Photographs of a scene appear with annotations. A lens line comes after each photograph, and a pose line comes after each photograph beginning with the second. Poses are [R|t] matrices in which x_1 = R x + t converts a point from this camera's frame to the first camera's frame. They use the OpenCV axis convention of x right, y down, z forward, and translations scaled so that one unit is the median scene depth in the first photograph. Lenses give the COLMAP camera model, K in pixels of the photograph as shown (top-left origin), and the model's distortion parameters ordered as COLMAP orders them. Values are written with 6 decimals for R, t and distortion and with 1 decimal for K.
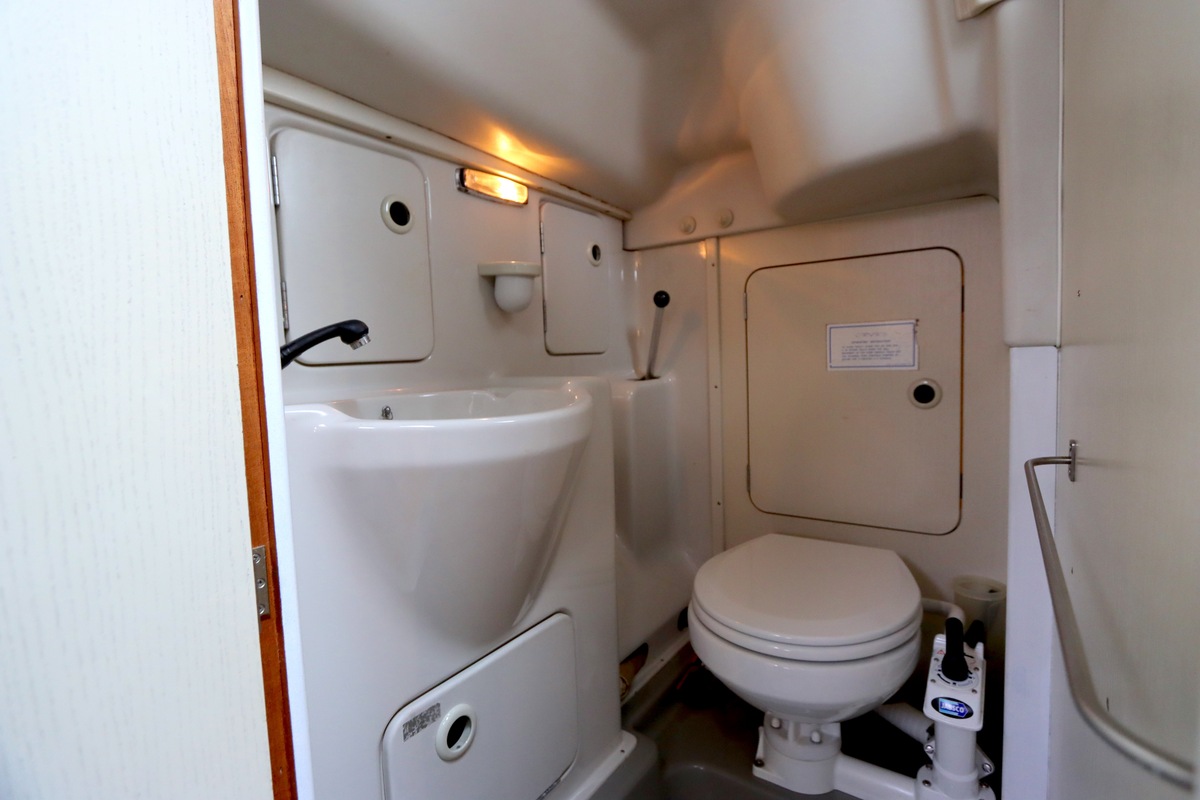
lens RADIAL K [[568.1, 0, 600.5], [0, 568.1, 395.8], [0, 0, 1]] dist [-0.021717, 0.003904]
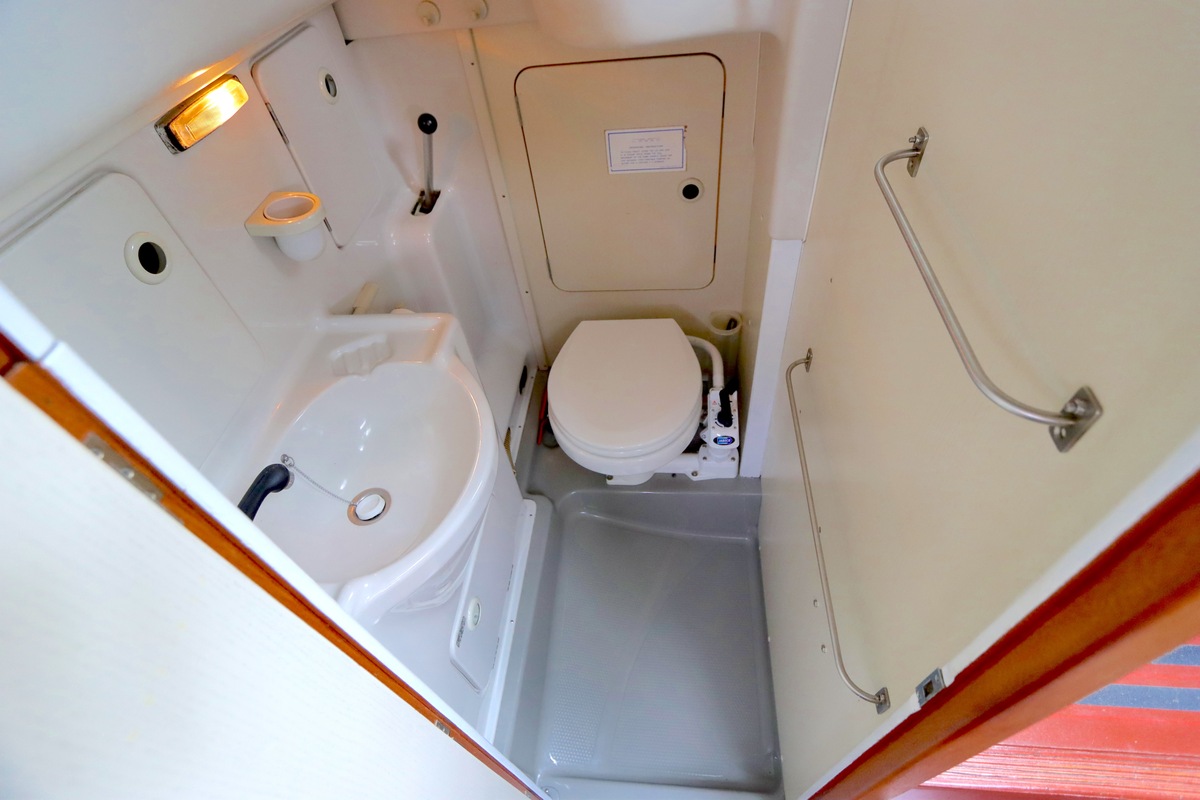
lens RADIAL K [[568.1, 0, 600.5], [0, 568.1, 395.8], [0, 0, 1]] dist [-0.021717, 0.003904]
pose [[0.864021, -0.401298, 0.304018, -0.110671], [0.099715, 0.728305, 0.677959, -0.503572], [-0.493482, -0.555456, 0.669287, 0.075163]]
